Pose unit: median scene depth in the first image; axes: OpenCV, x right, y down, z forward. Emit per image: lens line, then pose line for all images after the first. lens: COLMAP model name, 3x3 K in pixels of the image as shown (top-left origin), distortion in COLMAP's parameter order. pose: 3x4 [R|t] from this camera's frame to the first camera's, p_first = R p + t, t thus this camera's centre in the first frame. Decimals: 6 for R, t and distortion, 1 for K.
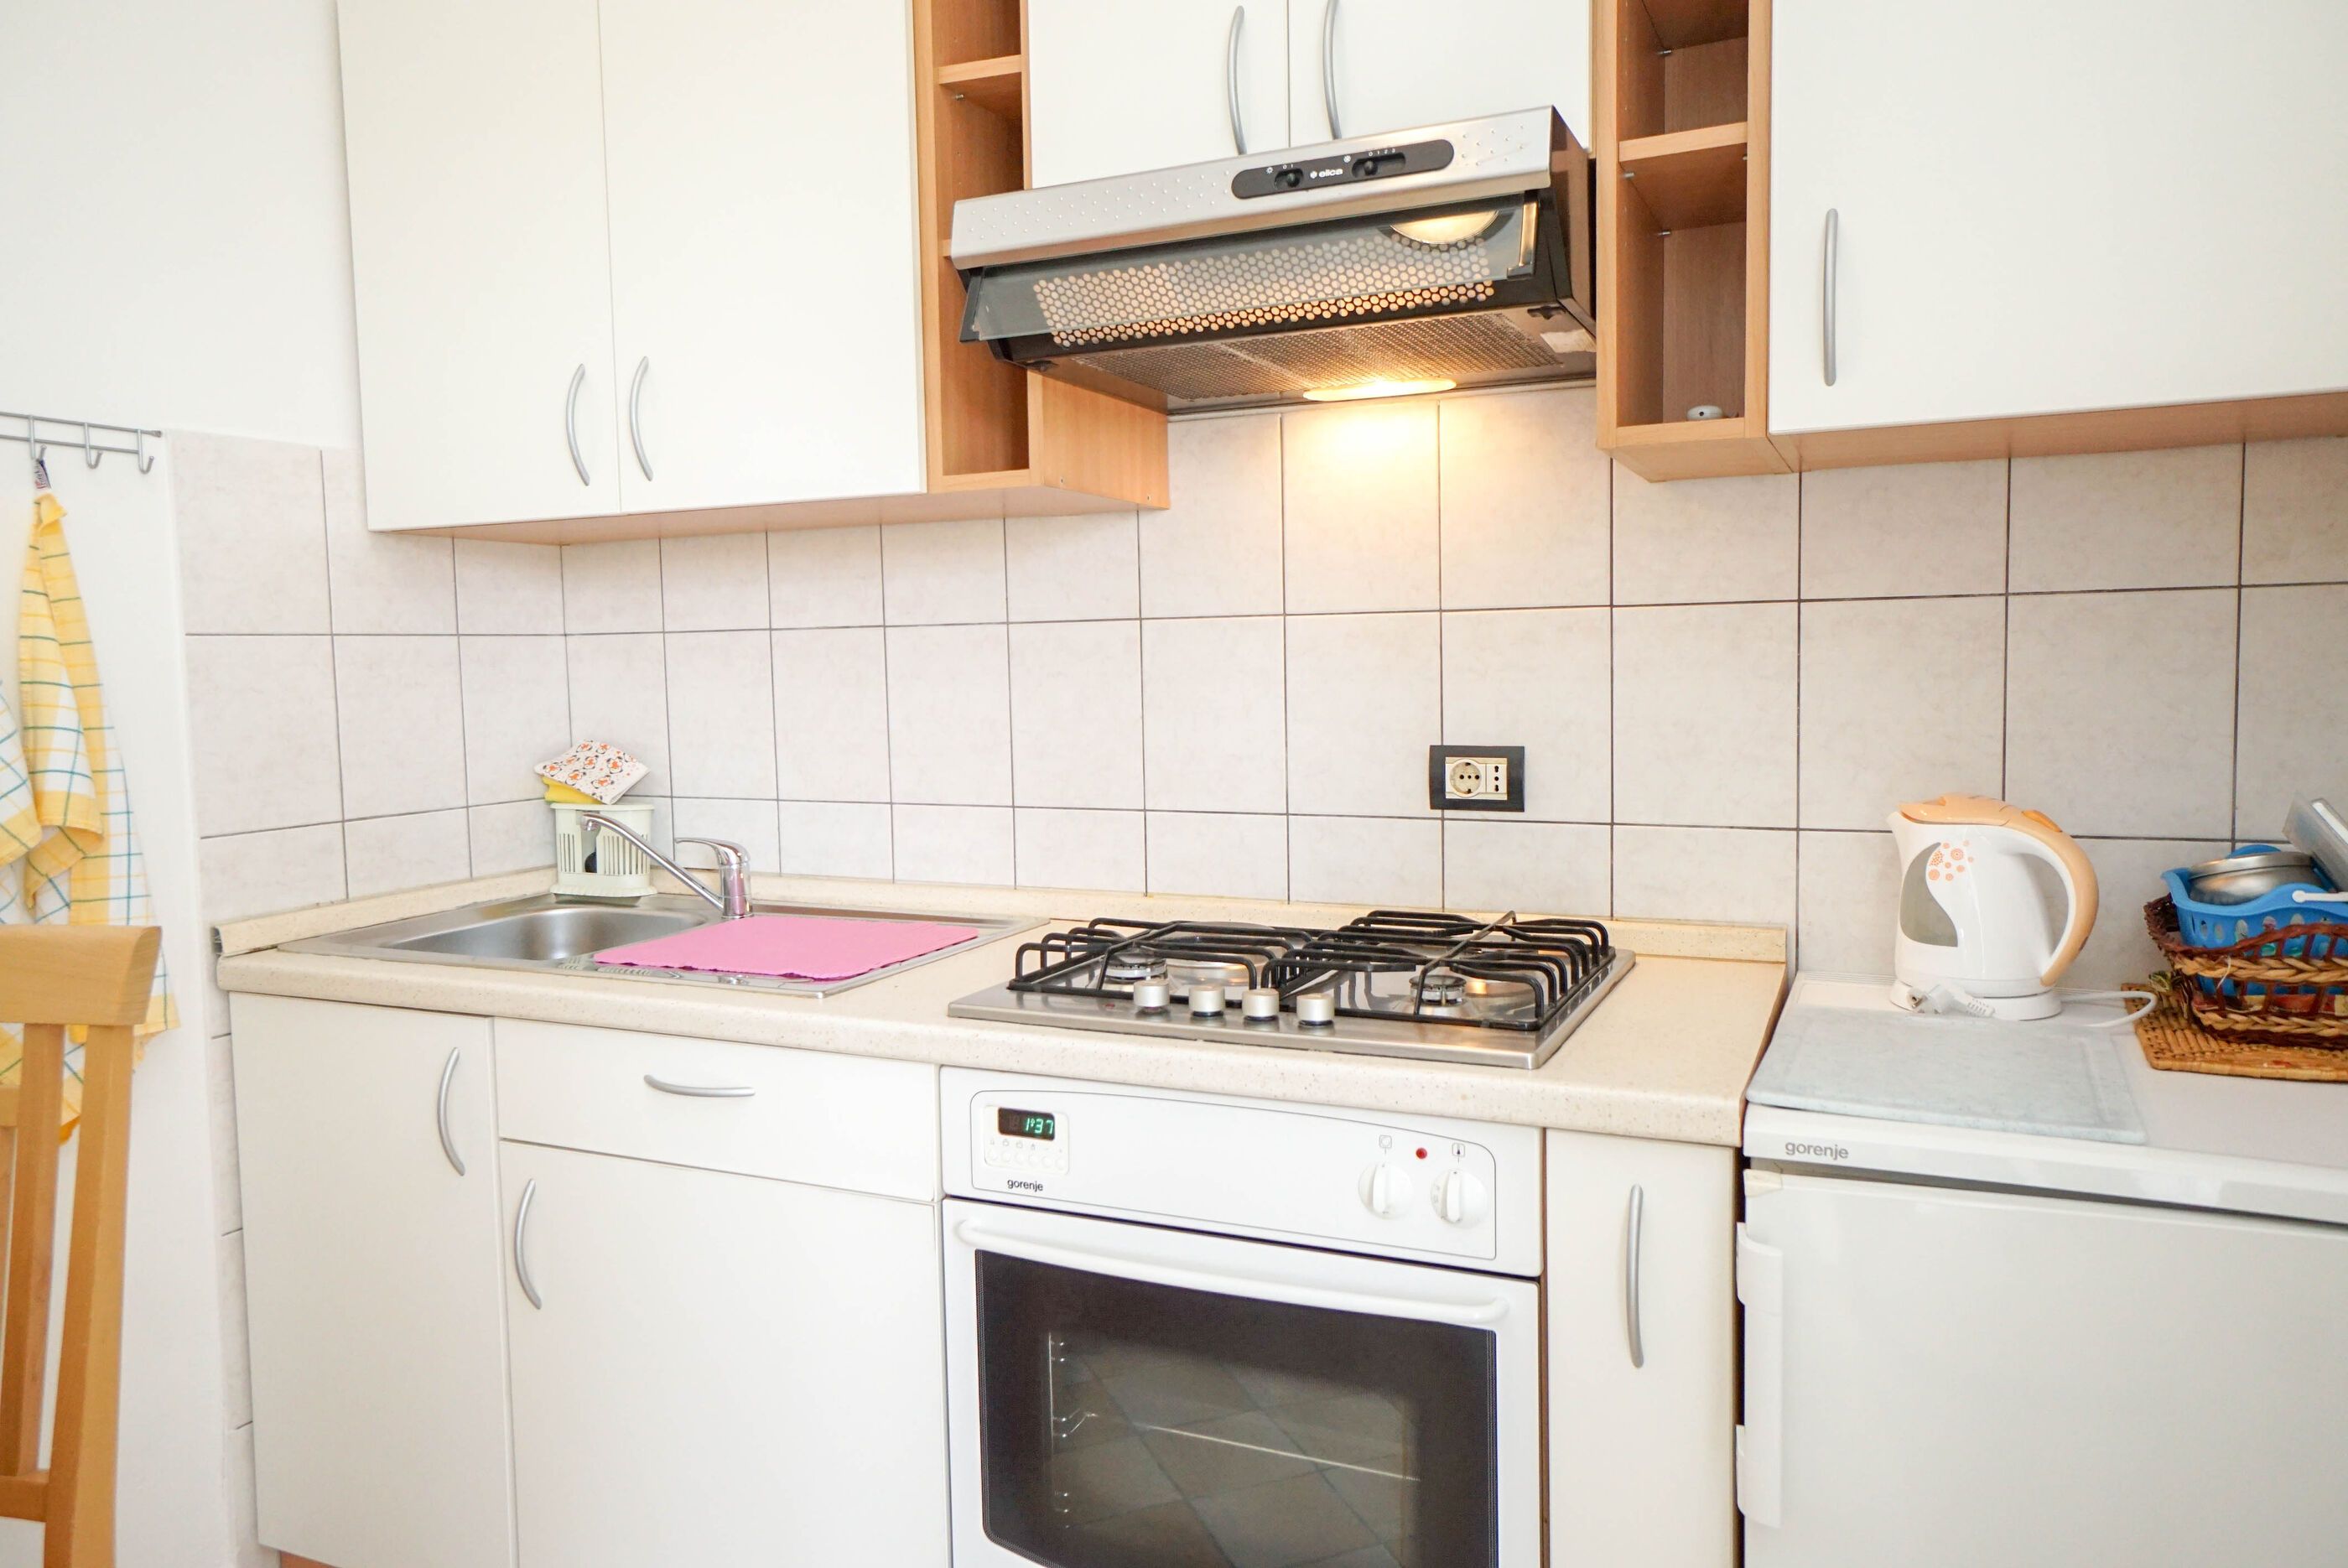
lens RADIAL K [[1598.2, 0, 1183.3], [0, 1598.2, 767.8], [0, 0, 1]] dist [0.016848, 0.017468]
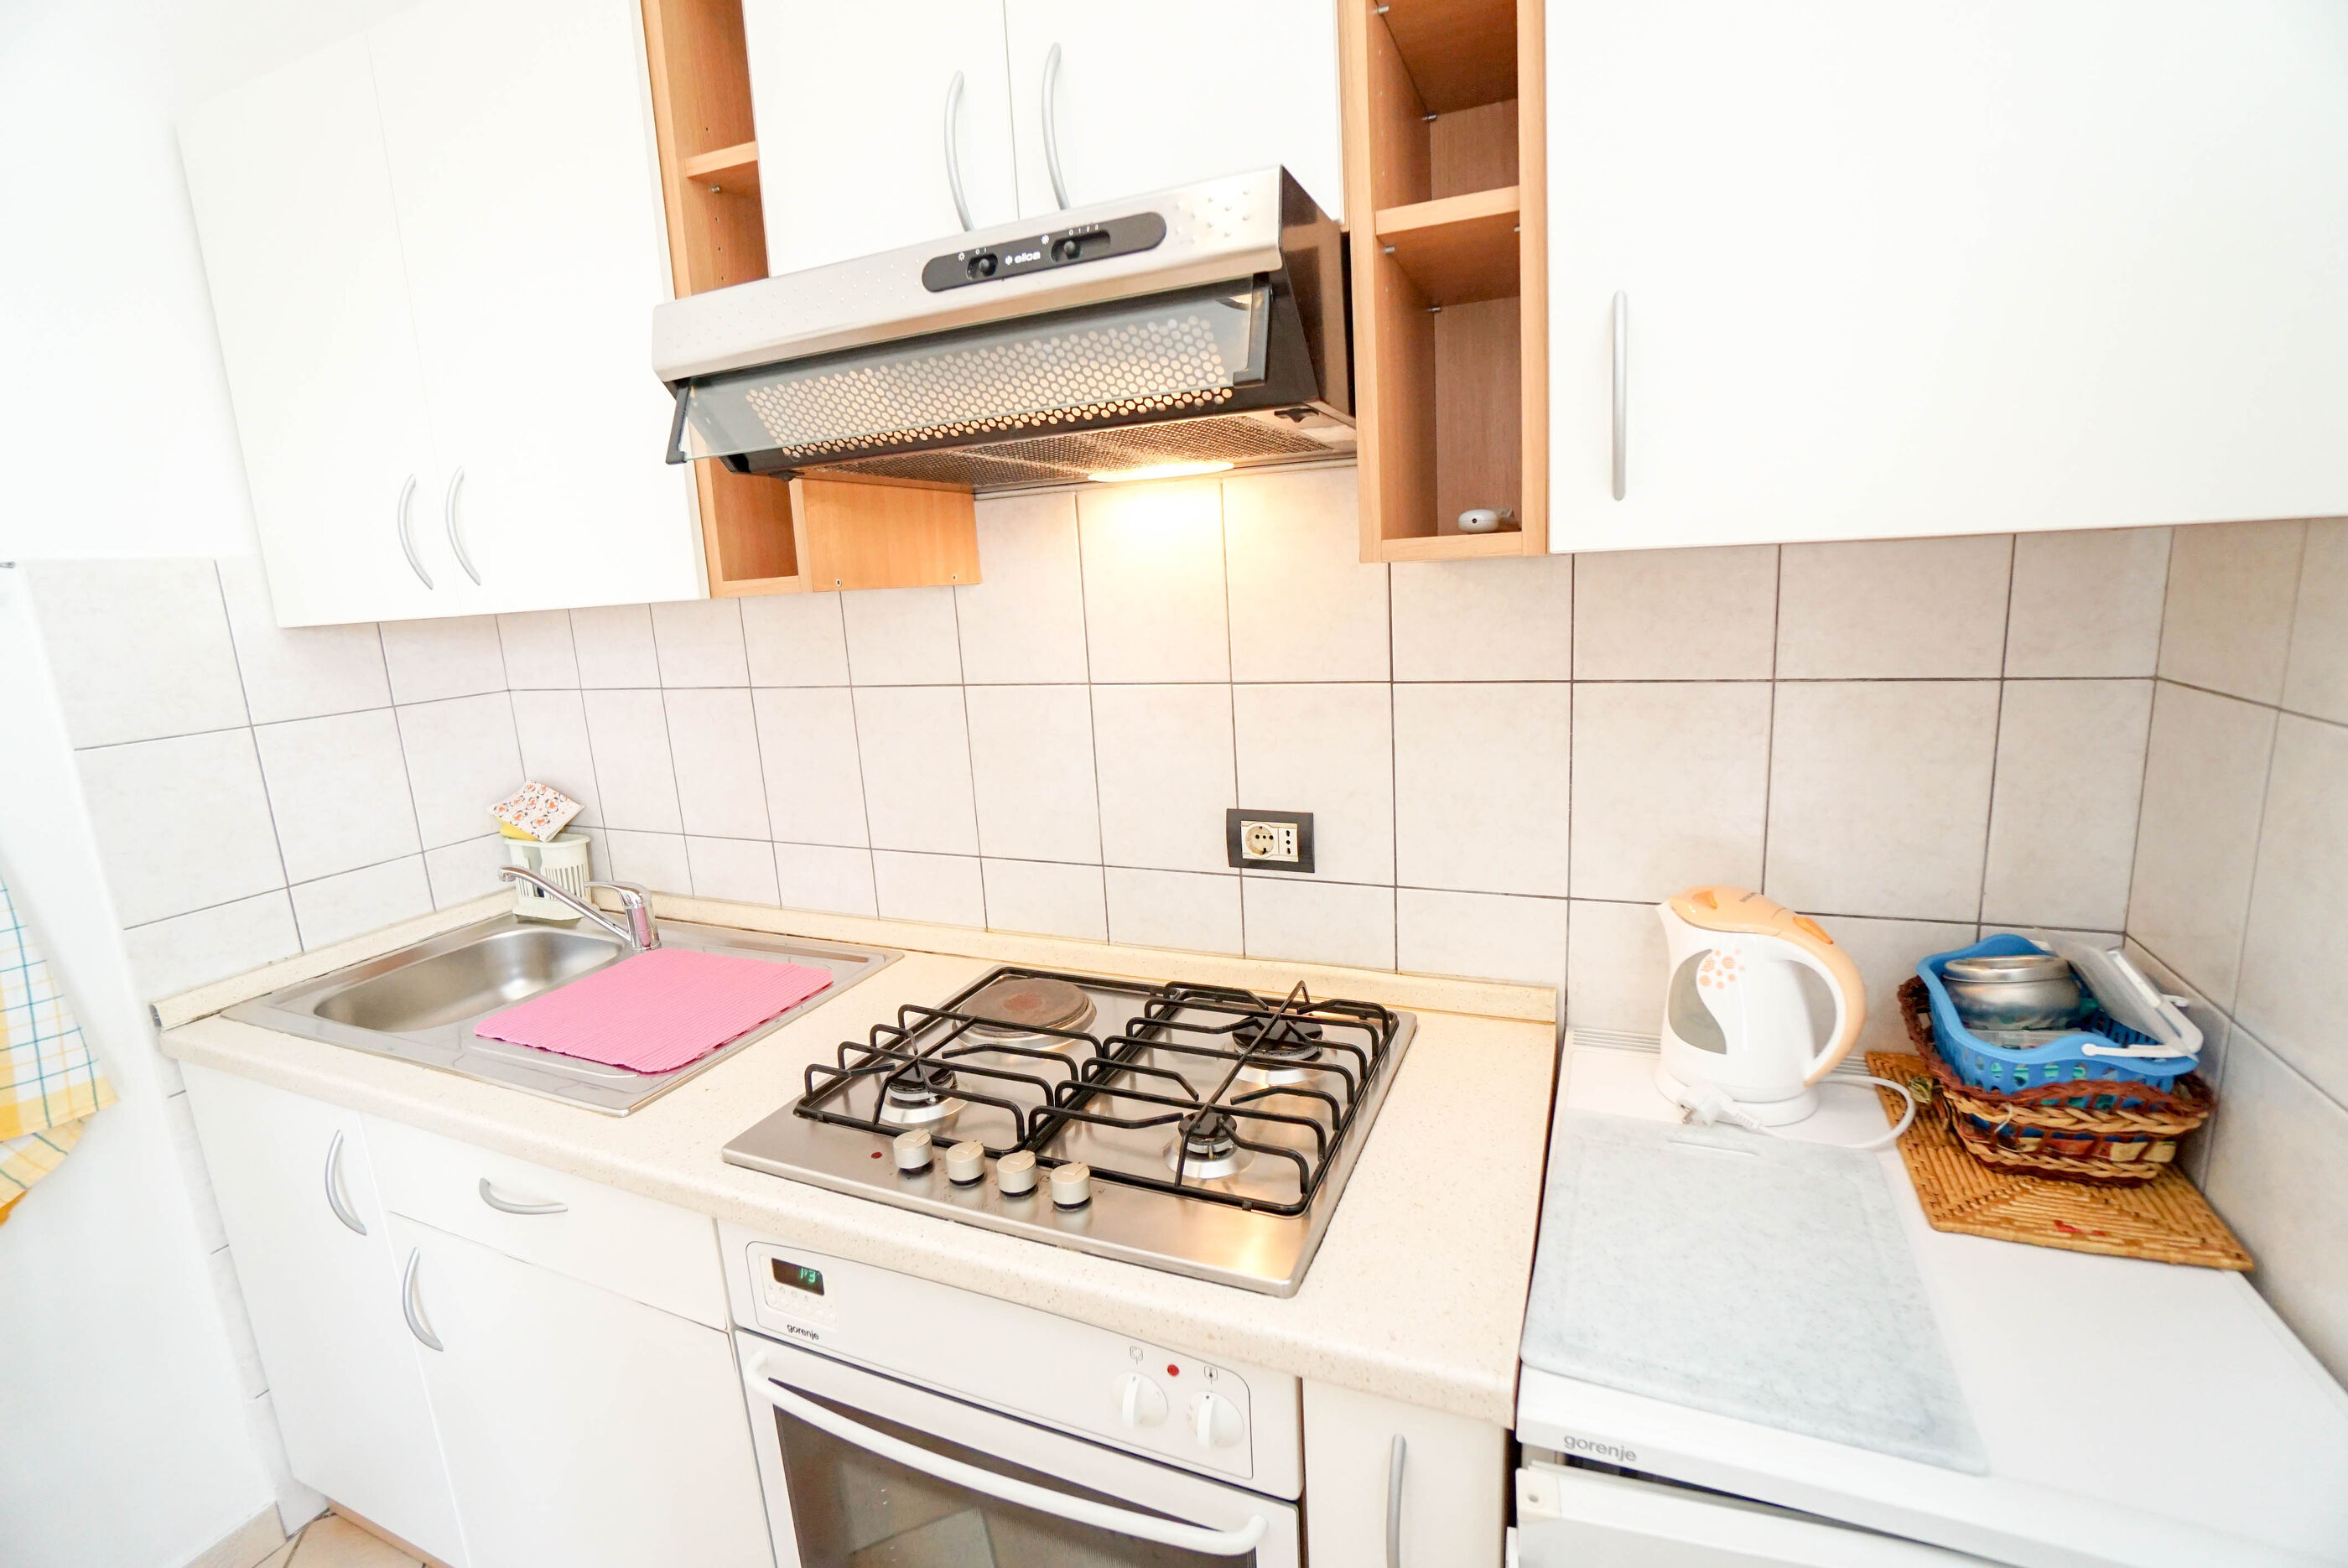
lens RADIAL K [[1031.4, 0, 1176.8], [0, 1031.4, 765.9], [0, 0, 1]] dist [-0.057605, 0.018764]
pose [[0.998961, -0.040867, 0.020189, 0.117917], [0.038250, 0.992468, 0.116377, -0.133552], [-0.024793, -0.115483, 0.993000, 0.352662]]
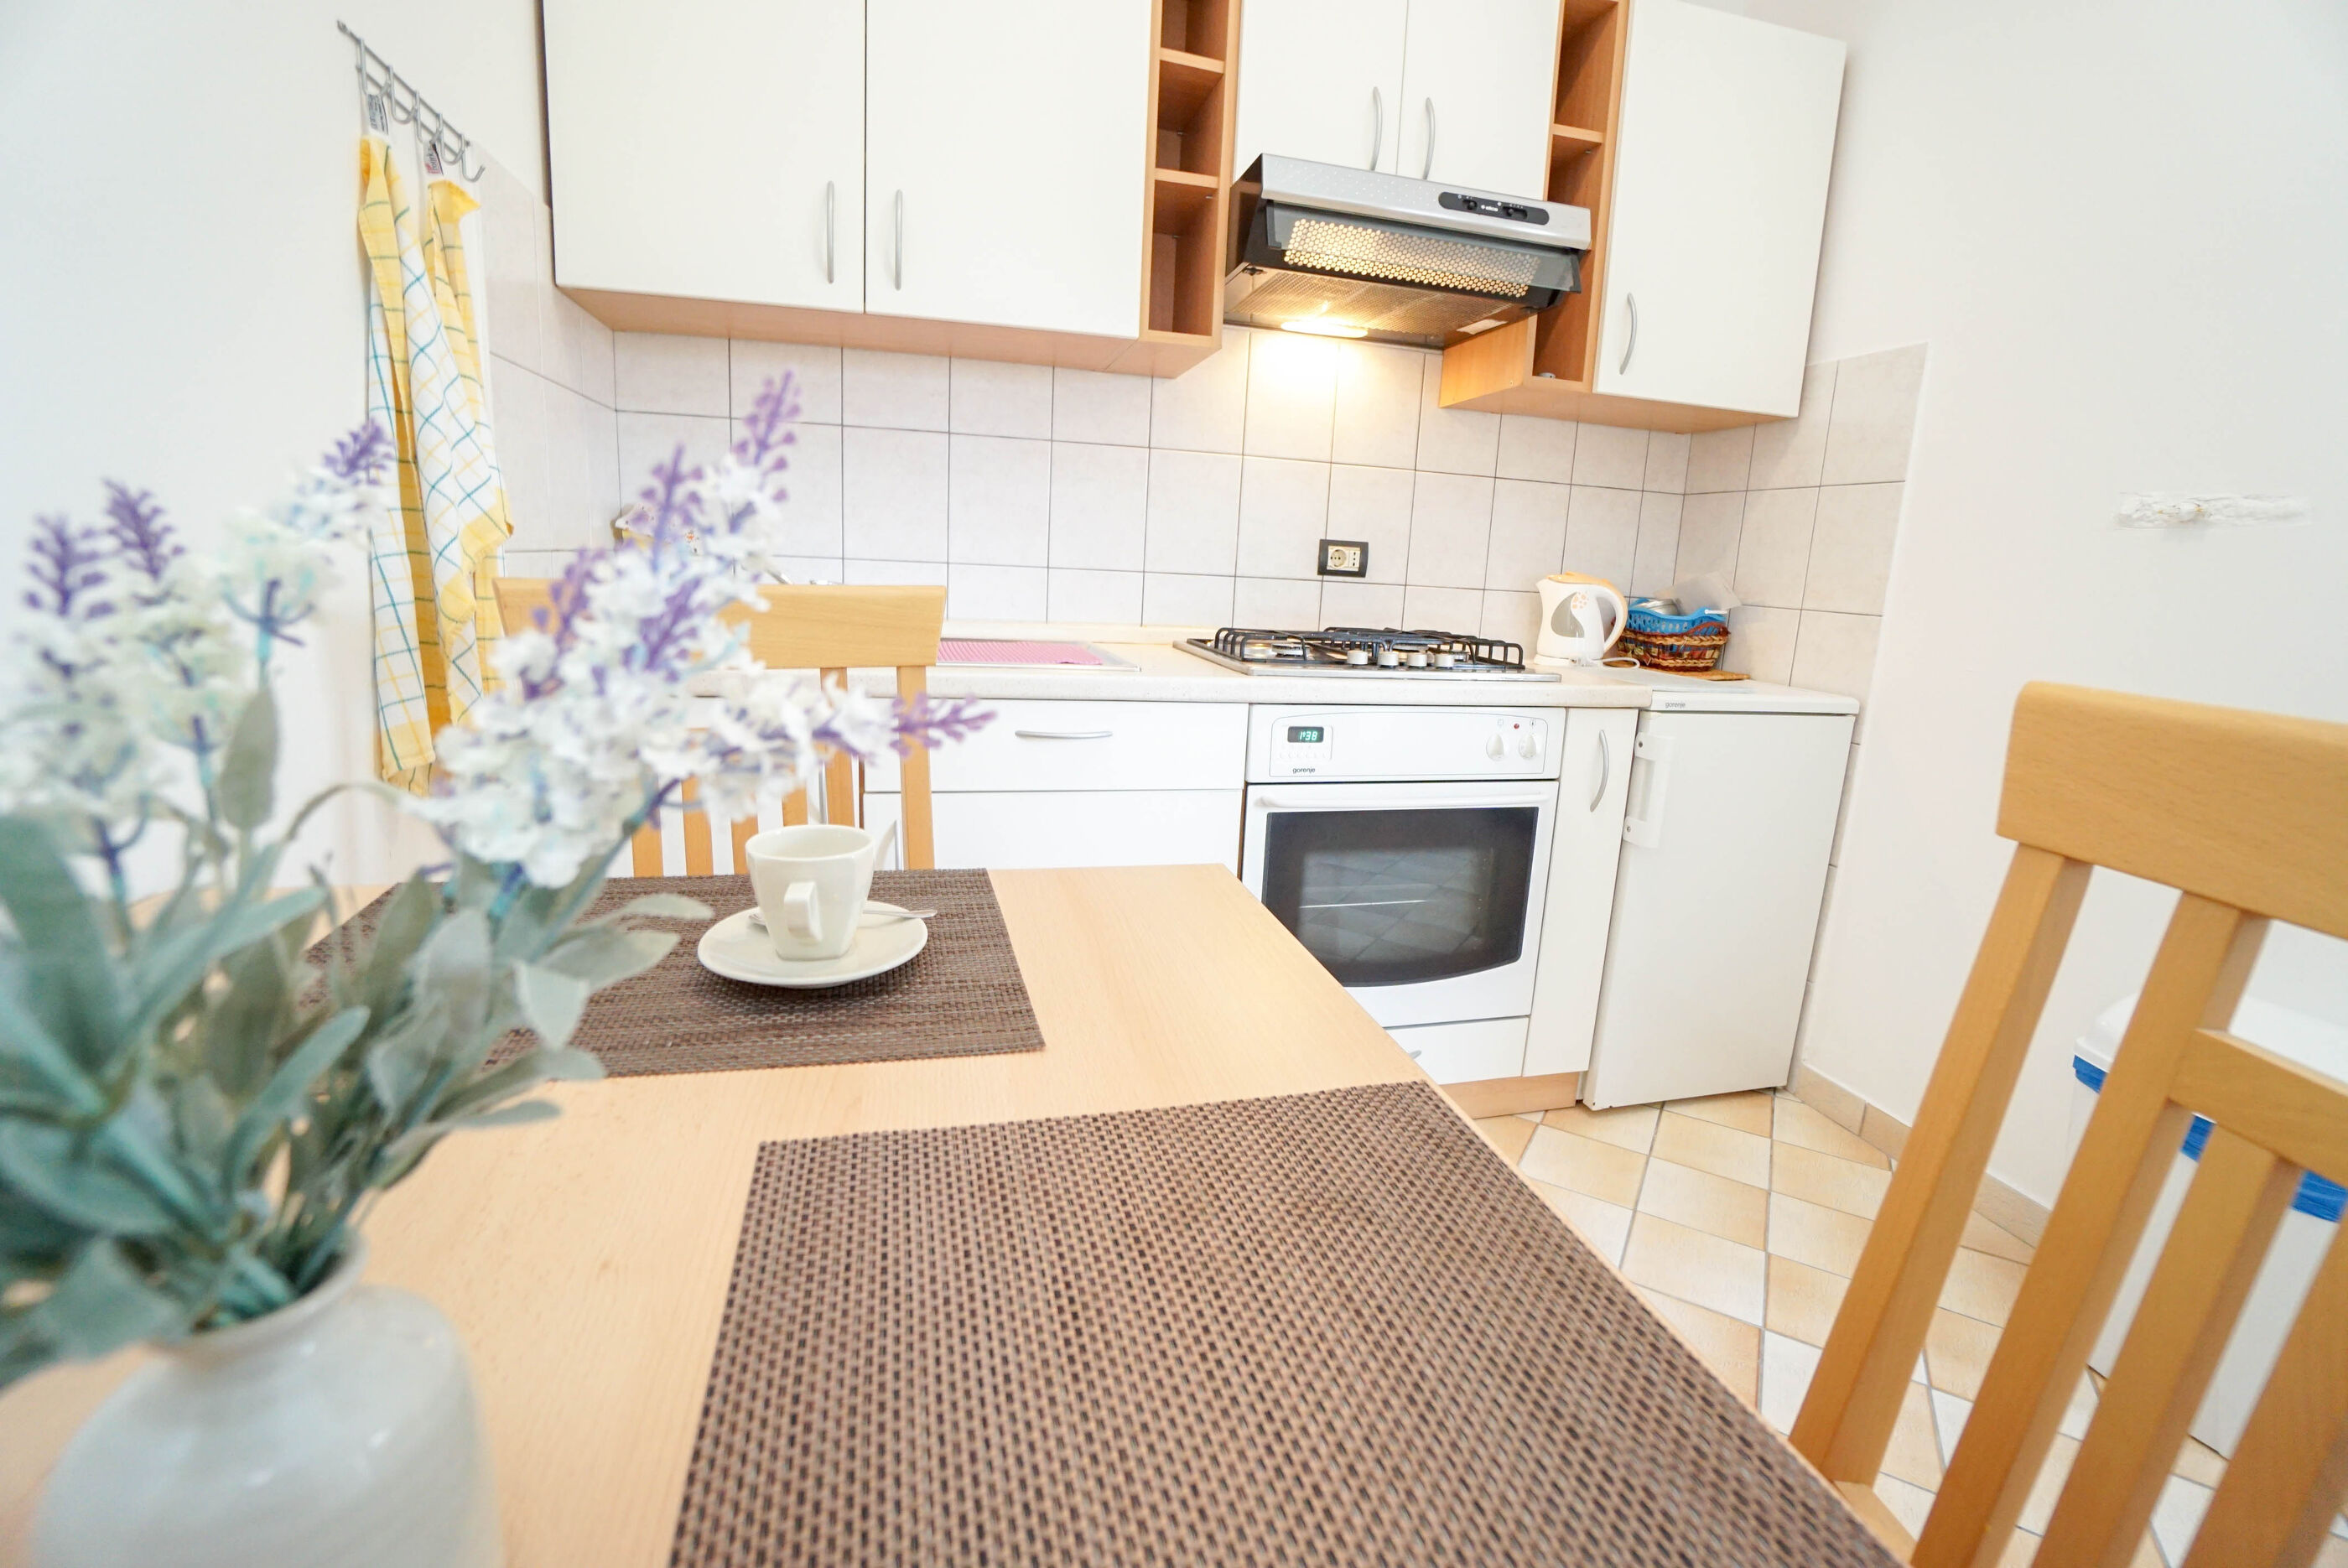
lens RADIAL K [[1031.4, 0, 1179.6], [0, 1031.4, 766.3], [0, 0, 1]] dist [-0.057605, 0.018764]
pose [[0.768135, -0.068499, 0.636614, -0.779736], [-0.018807, 0.991418, 0.129367, 0.100588], [-0.640012, -0.111344, 0.760255, 0.212874]]
